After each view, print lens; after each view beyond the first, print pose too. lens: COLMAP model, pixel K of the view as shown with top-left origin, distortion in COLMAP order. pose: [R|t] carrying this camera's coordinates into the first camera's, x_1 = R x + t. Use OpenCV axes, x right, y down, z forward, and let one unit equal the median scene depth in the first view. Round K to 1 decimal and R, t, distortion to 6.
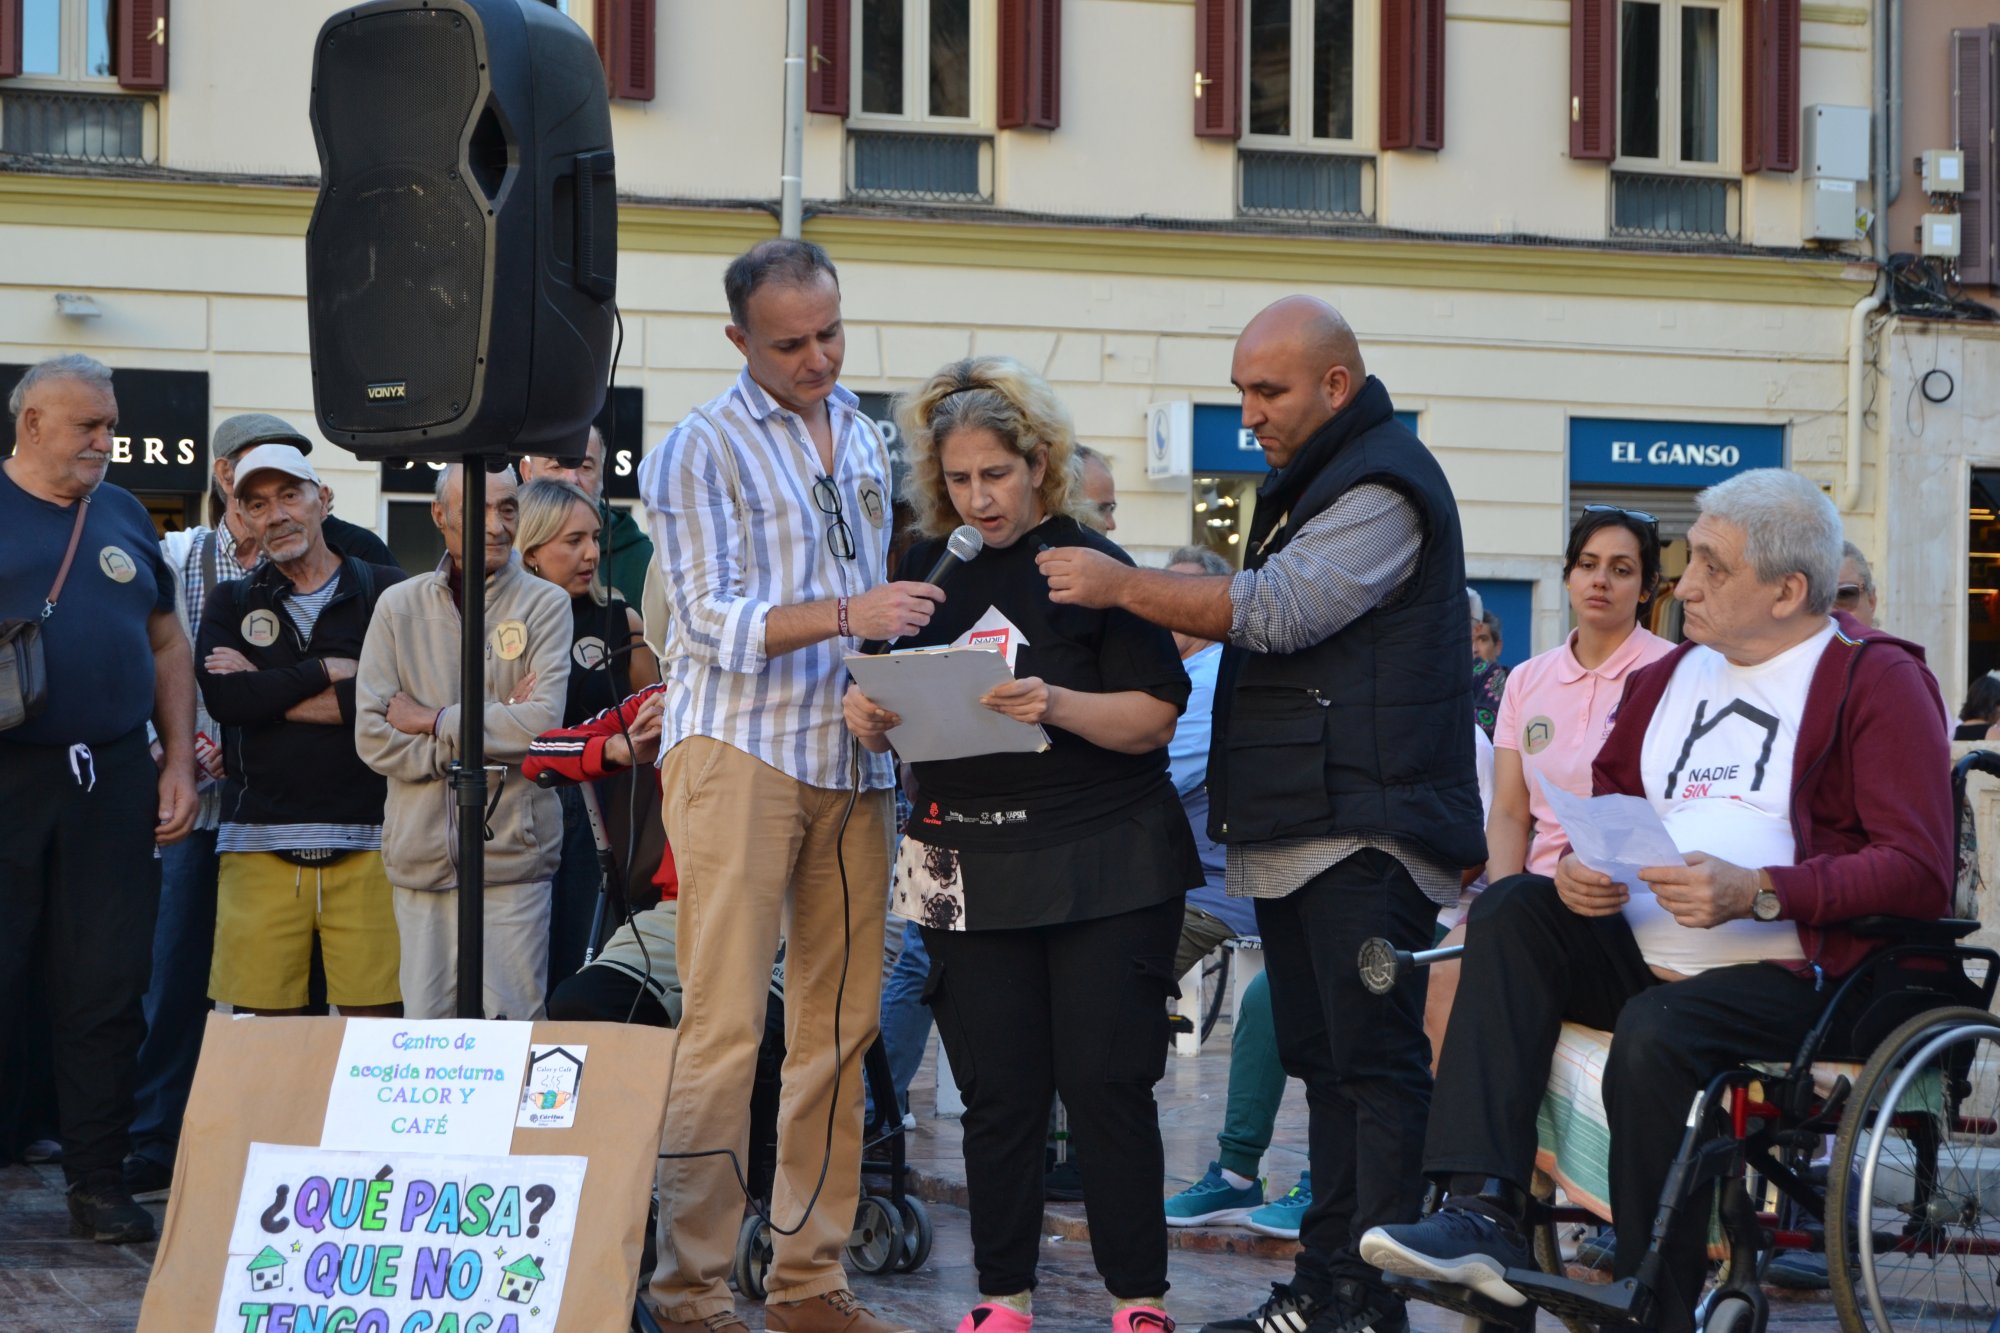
lens RADIAL K [[4663.4, 0, 998.9], [0, 4663.4, 693.0], [0, 0, 1]] dist [-0.020838, -0.030726]
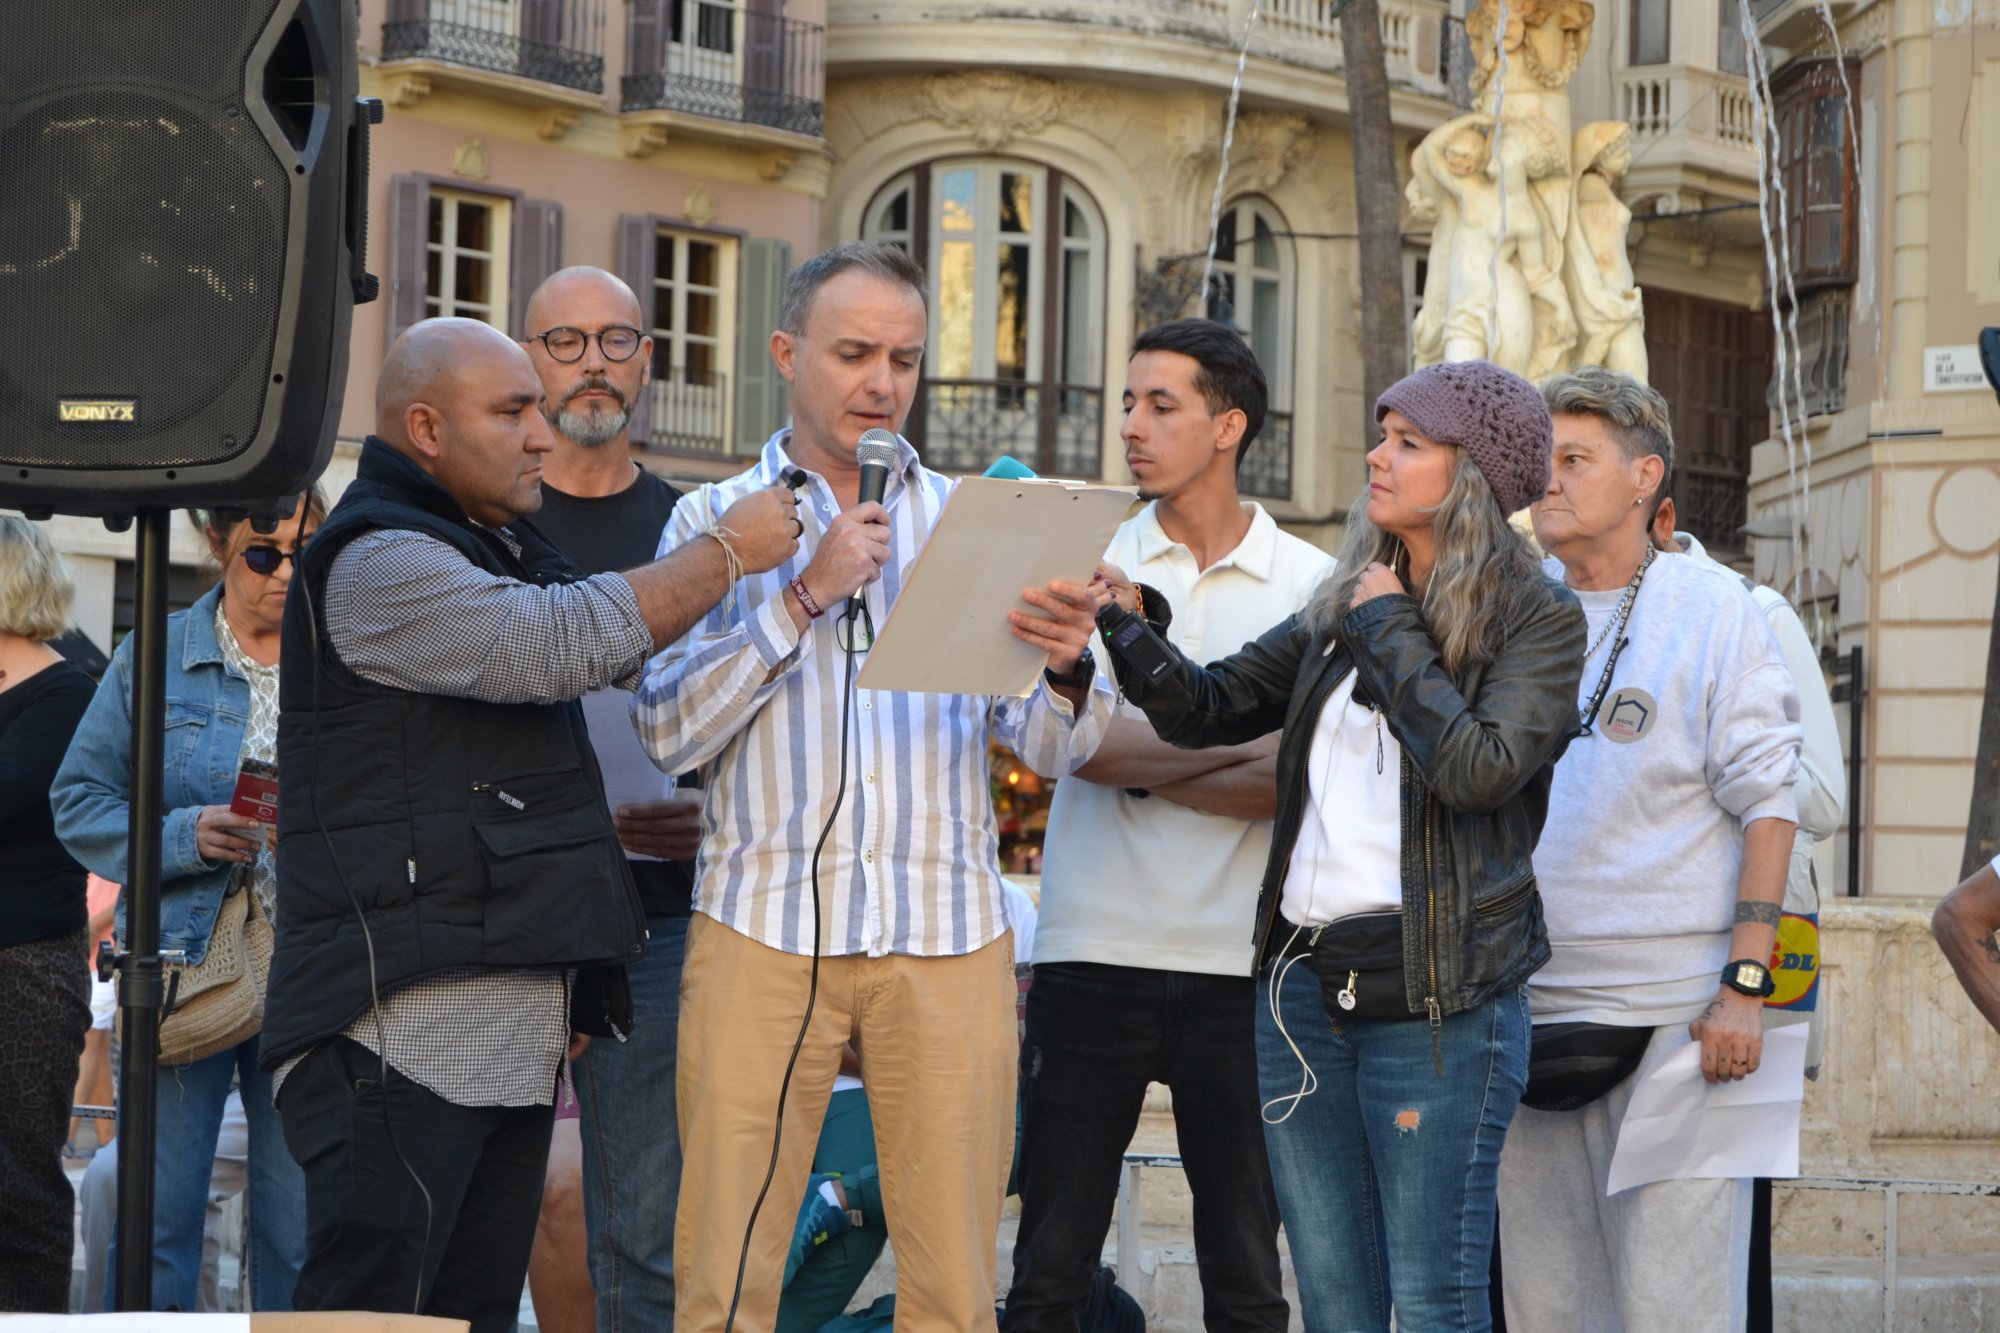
lens RADIAL K [[4663.4, 0, 998.9], [0, 4663.4, 693.0], [0, 0, 1]] dist [-0.020838, -0.030726]
pose [[0.855300, 0.034154, 0.517007, -0.080617], [-0.027150, 0.999408, -0.021108, -0.002562], [-0.517422, 0.004017, 0.855721, 0.072807]]
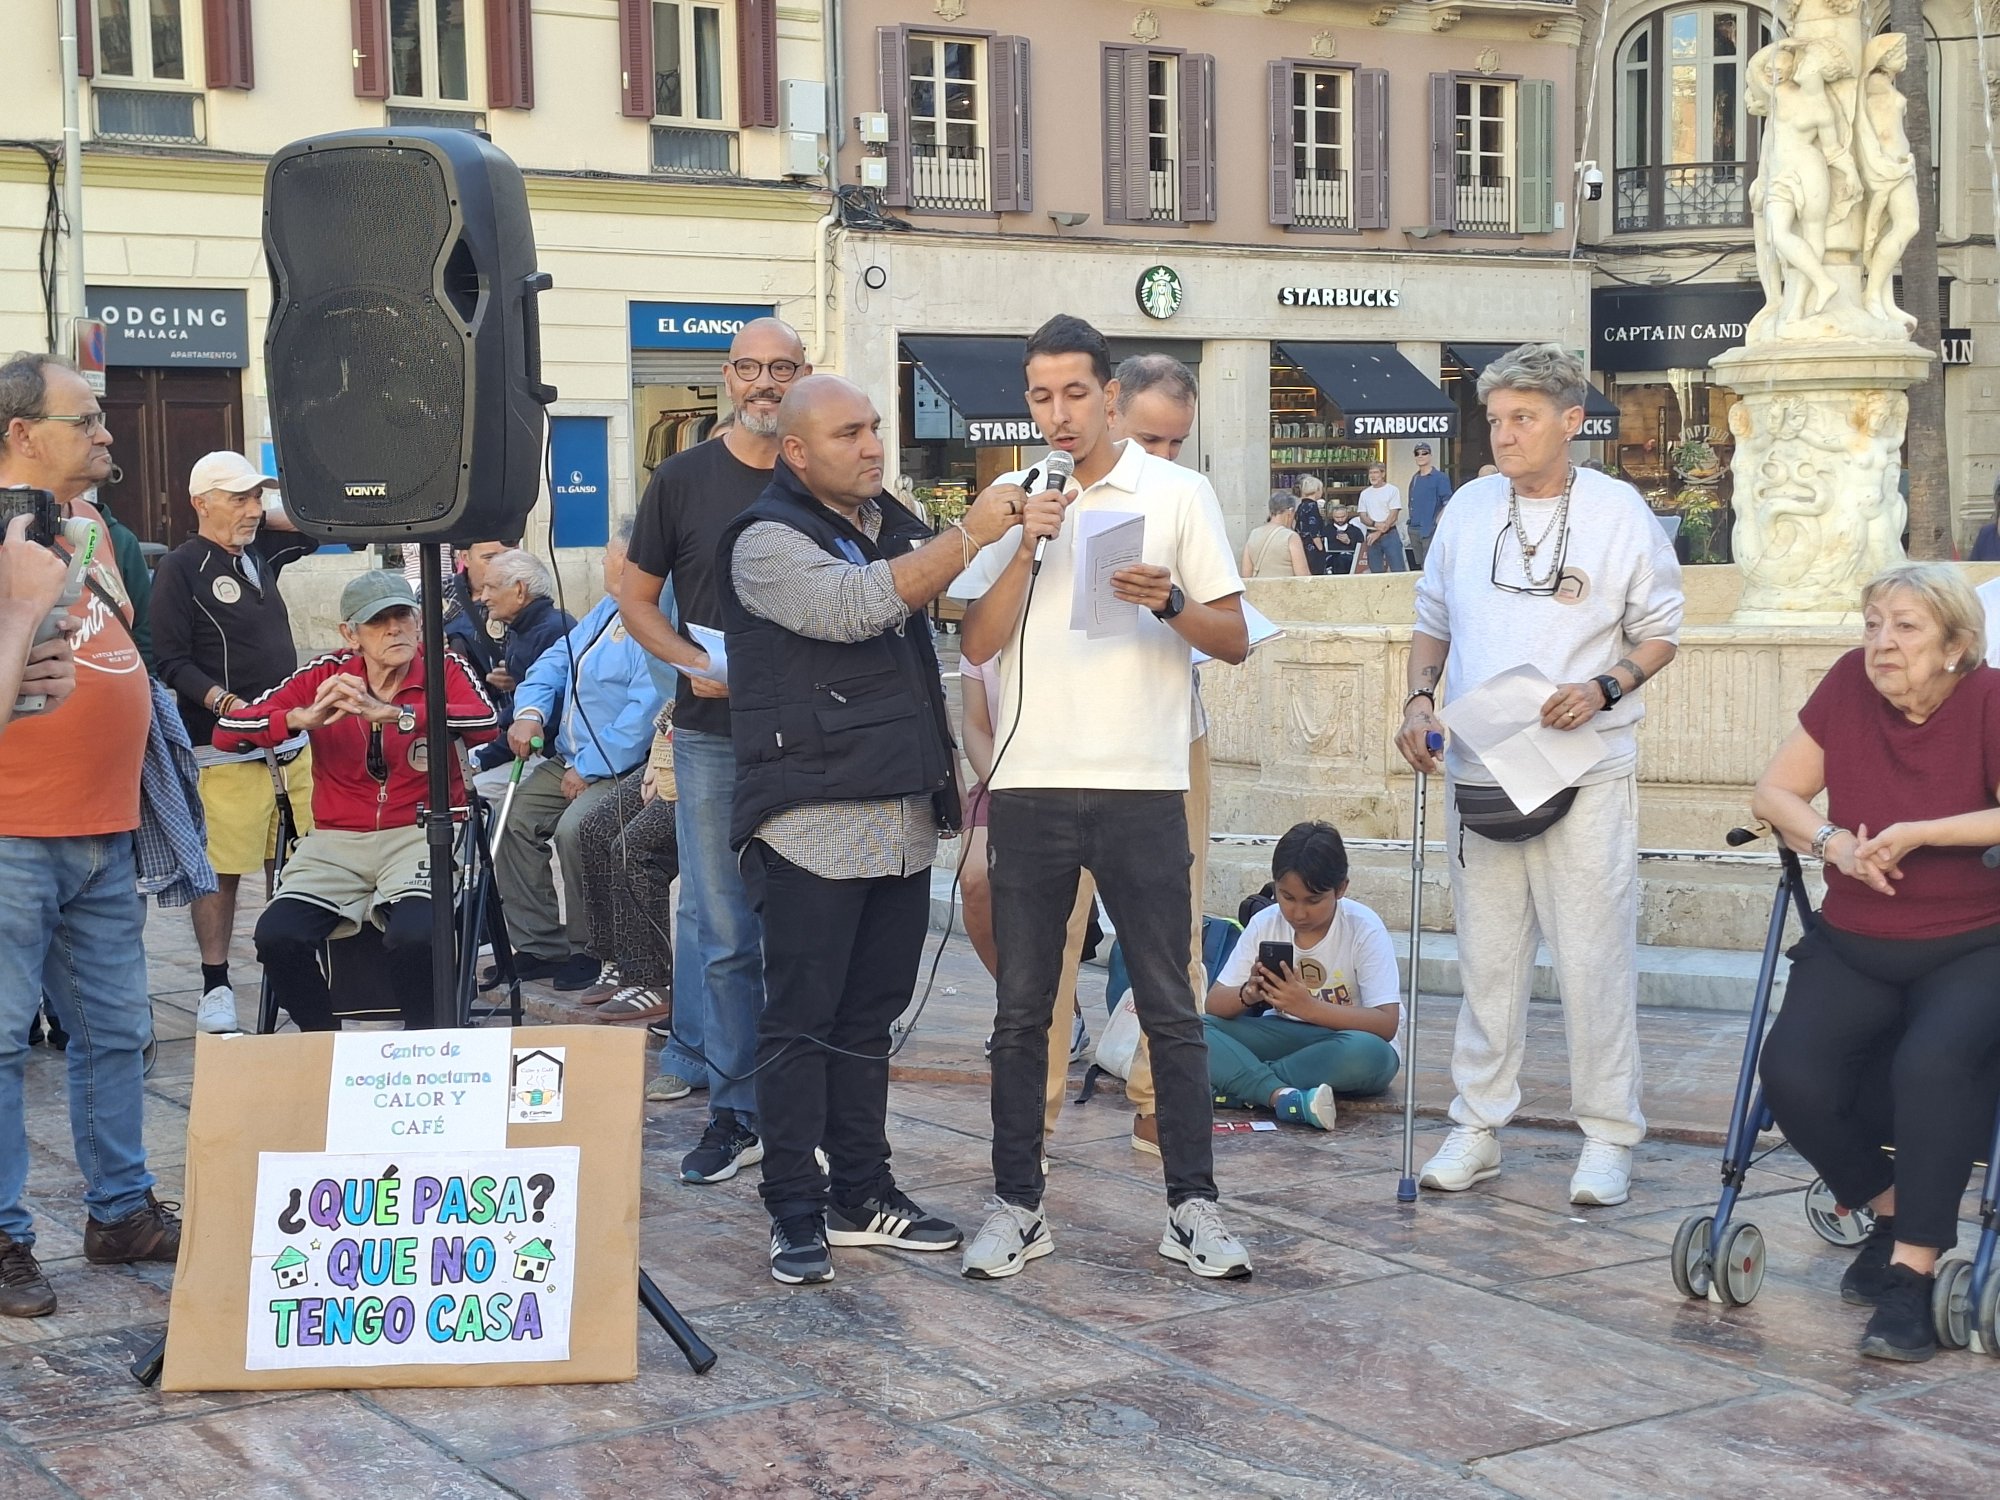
lens RADIAL K [[3084.5, 0, 994.2], [0, 3084.5, 711.6], [0, 0, 1]] dist [0.219105, -0.548748]
pose [[0.959577, -0.045862, 0.277683, -0.042534], [0.022089, 0.995863, 0.088145, -0.016065], [-0.280577, -0.078448, 0.956620, 0.049893]]
